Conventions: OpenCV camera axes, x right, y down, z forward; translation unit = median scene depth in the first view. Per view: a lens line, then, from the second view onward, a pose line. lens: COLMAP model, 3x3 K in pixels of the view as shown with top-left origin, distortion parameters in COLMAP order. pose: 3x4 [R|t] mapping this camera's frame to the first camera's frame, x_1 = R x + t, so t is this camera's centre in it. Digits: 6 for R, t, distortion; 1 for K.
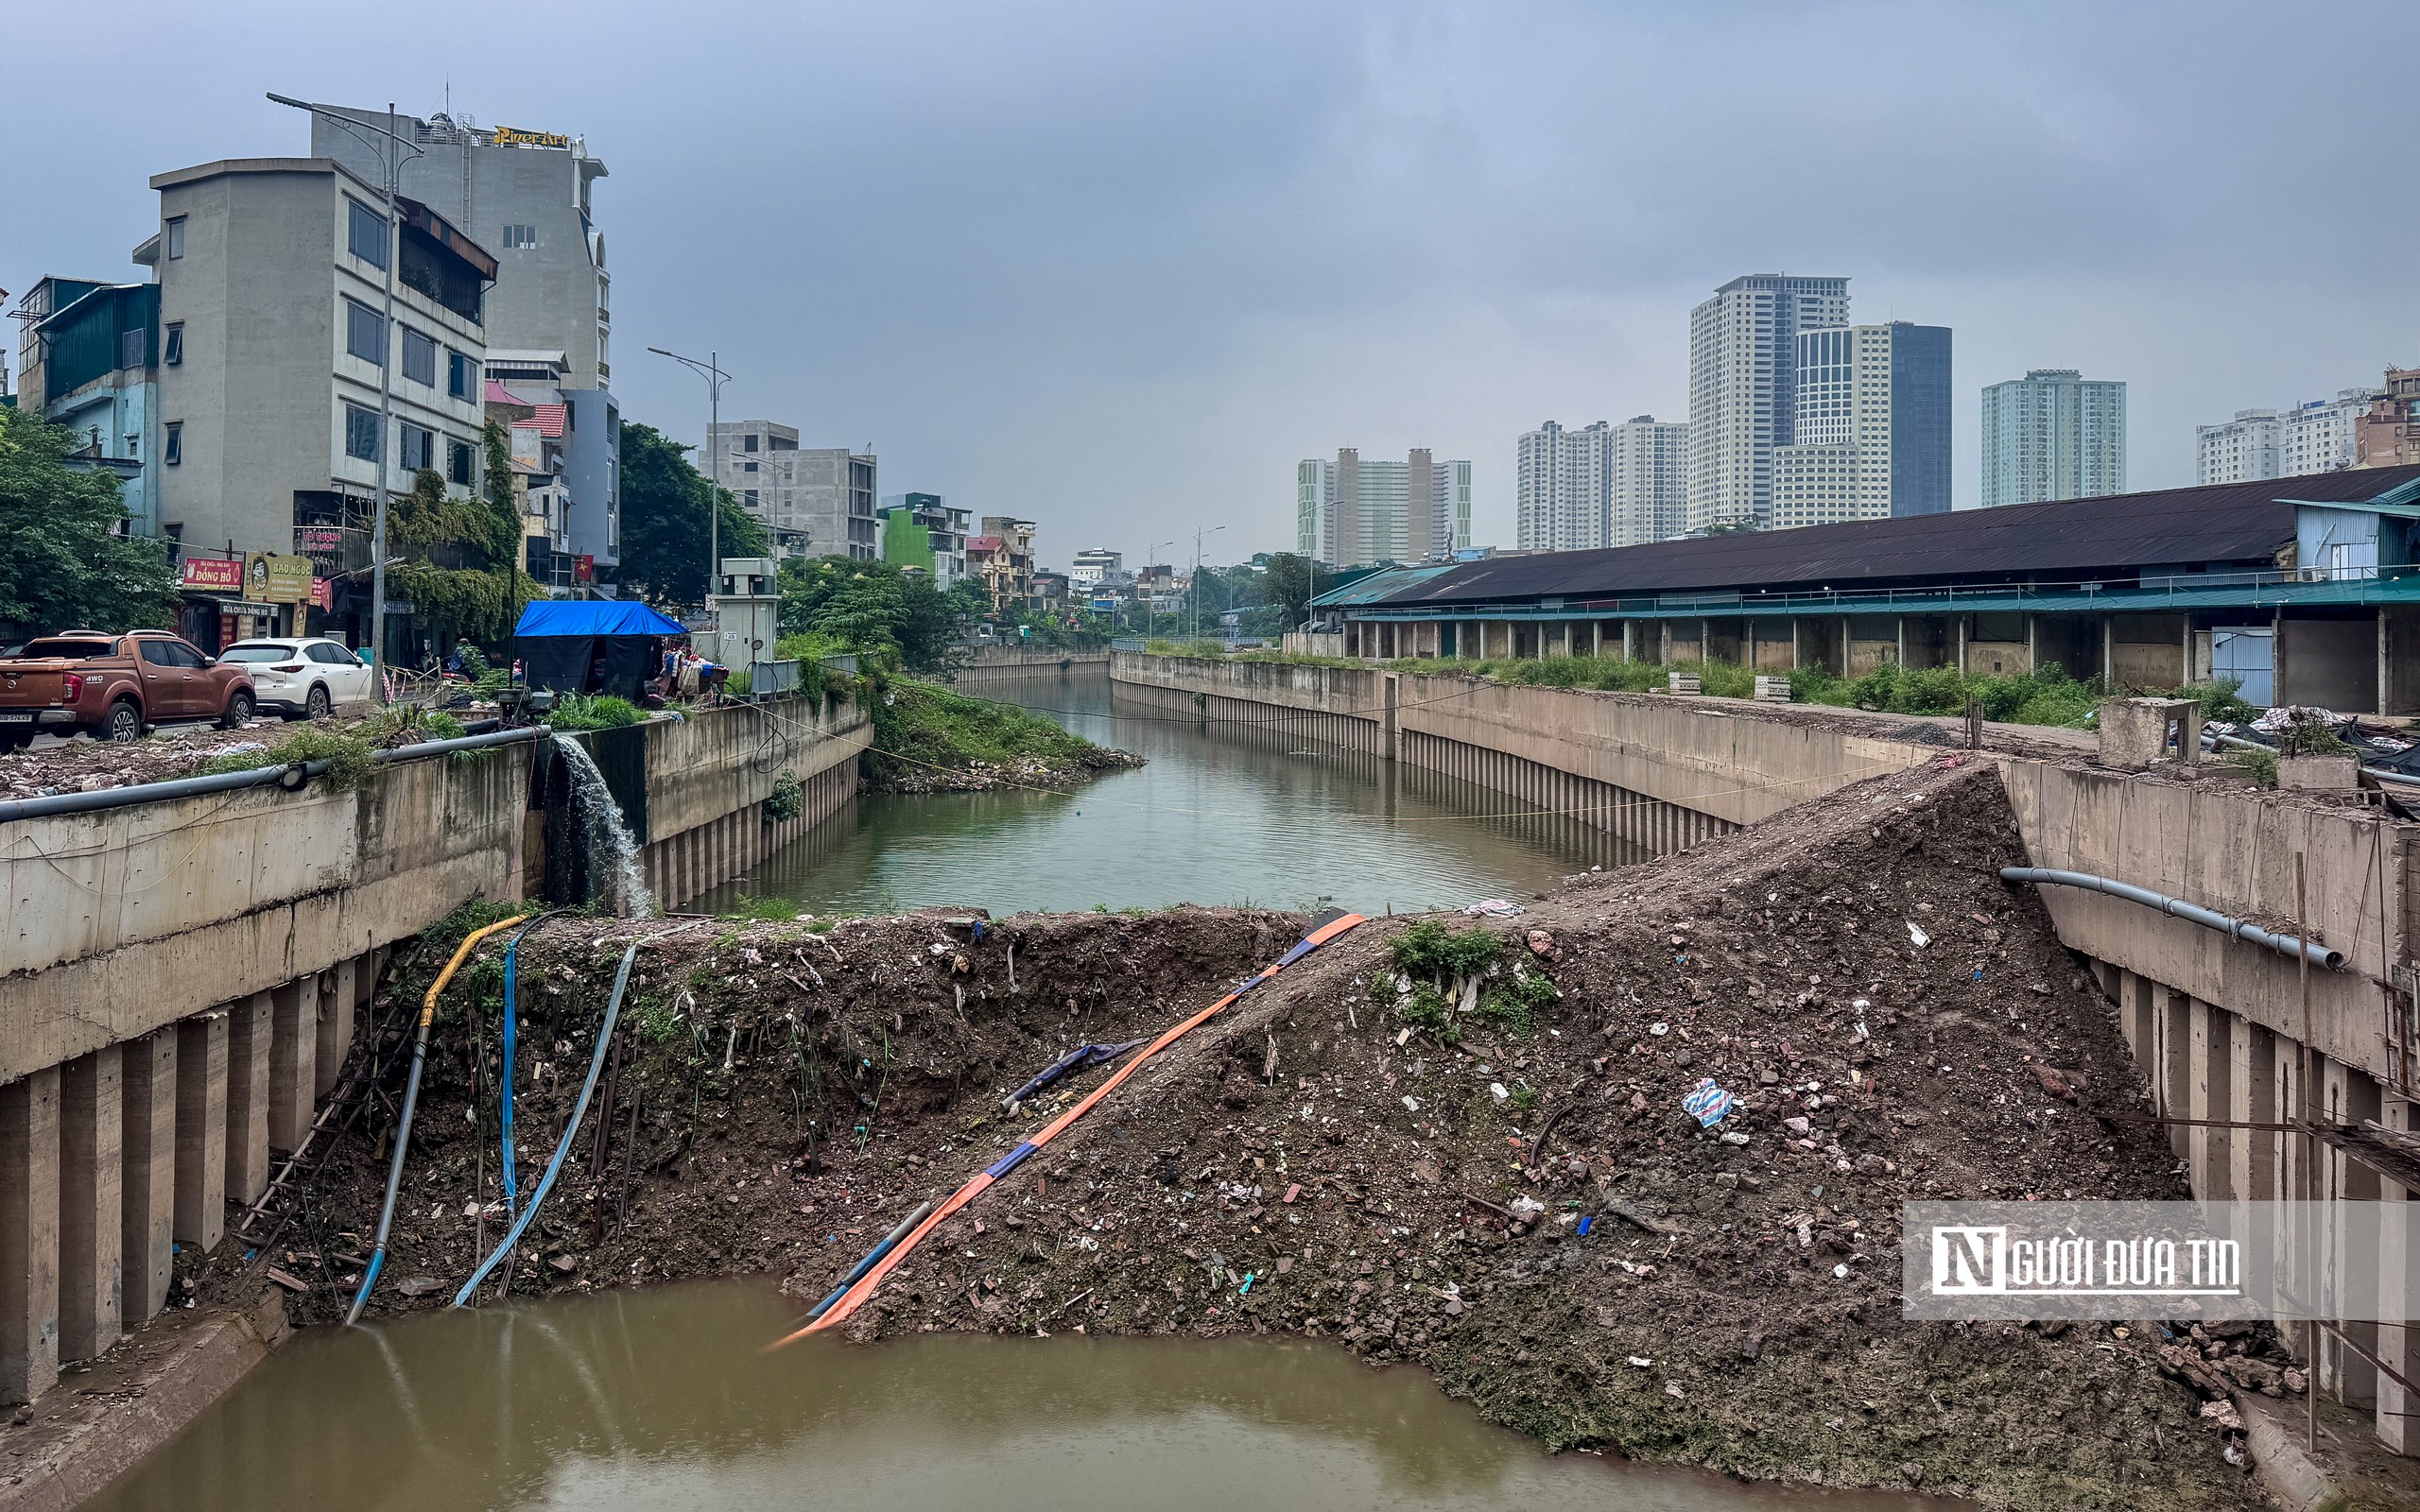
lens RADIAL K [[1724.4, 0, 1210.0], [0, 1724.4, 584.3], [0, 0, 1]] dist [0.051679, -0.038976]
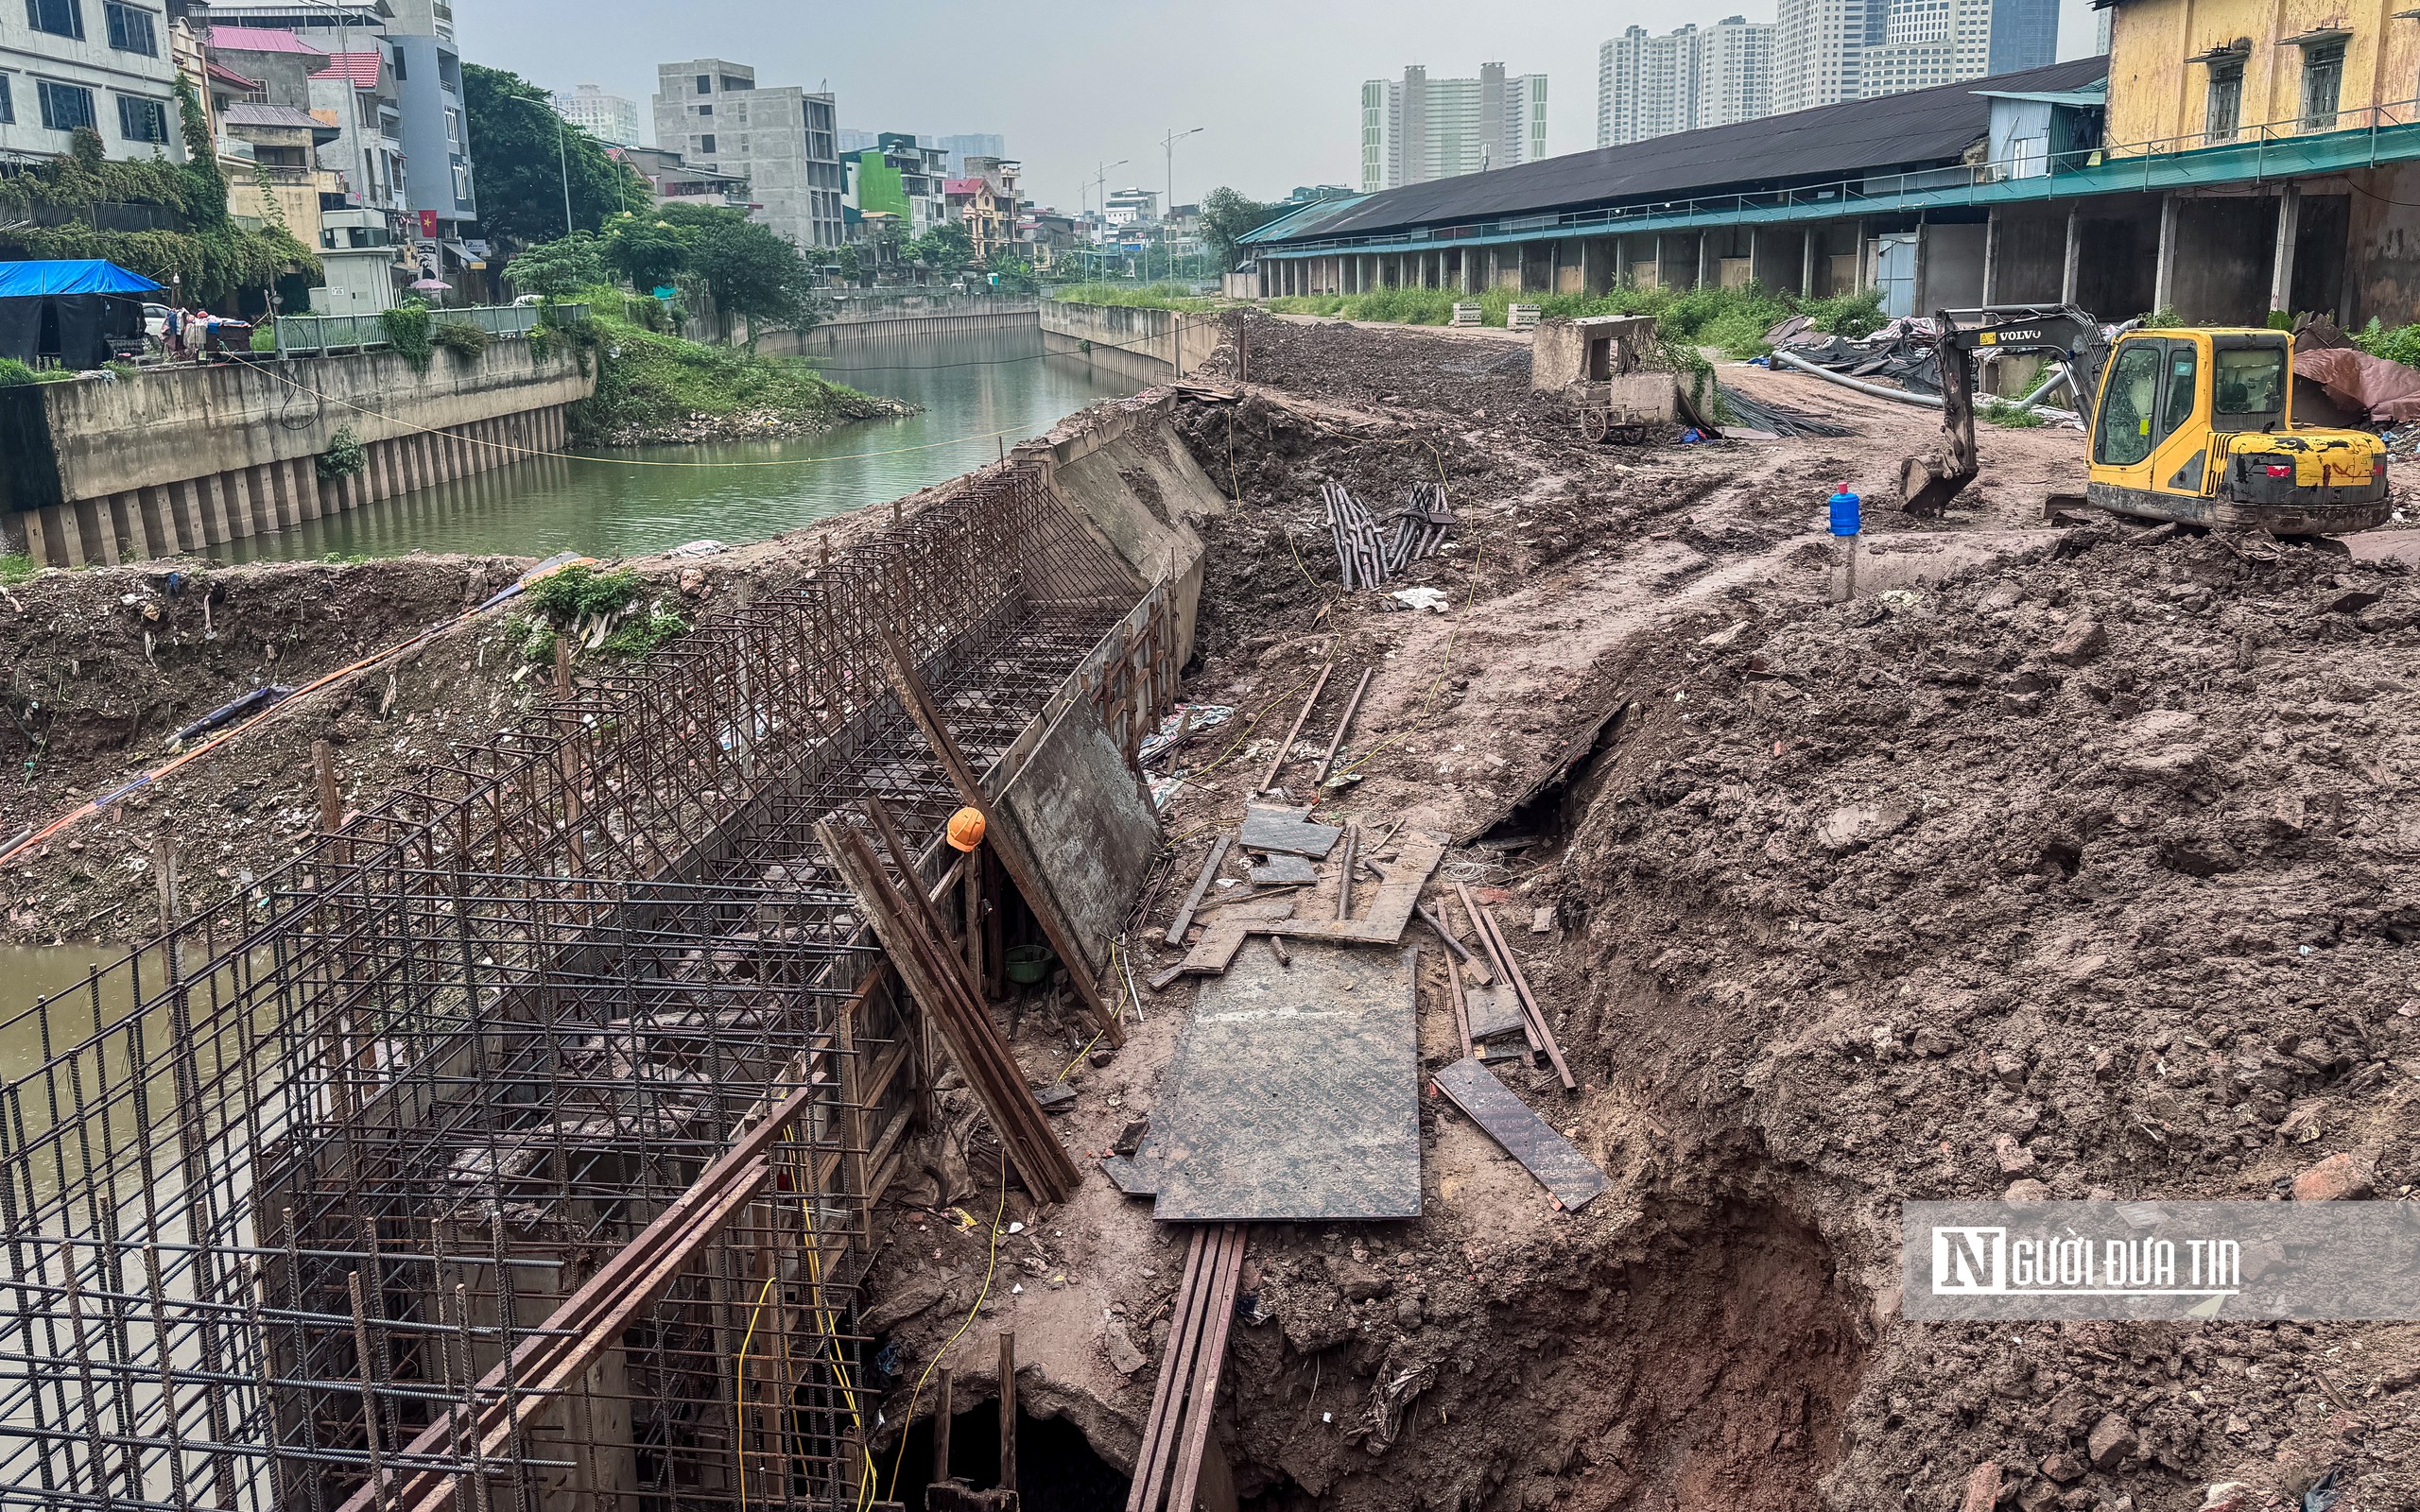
lens RADIAL K [[1724.4, 0, 1158.8], [0, 1724.4, 649.9], [0, 0, 1]] dist [0.051679, -0.038976]
pose [[0.997979, -0.017506, -0.061086, 0.323754], [0.031632, 0.970596, 0.238625, 0.007207], [0.055112, -0.240075, 0.969189, 0.011421]]
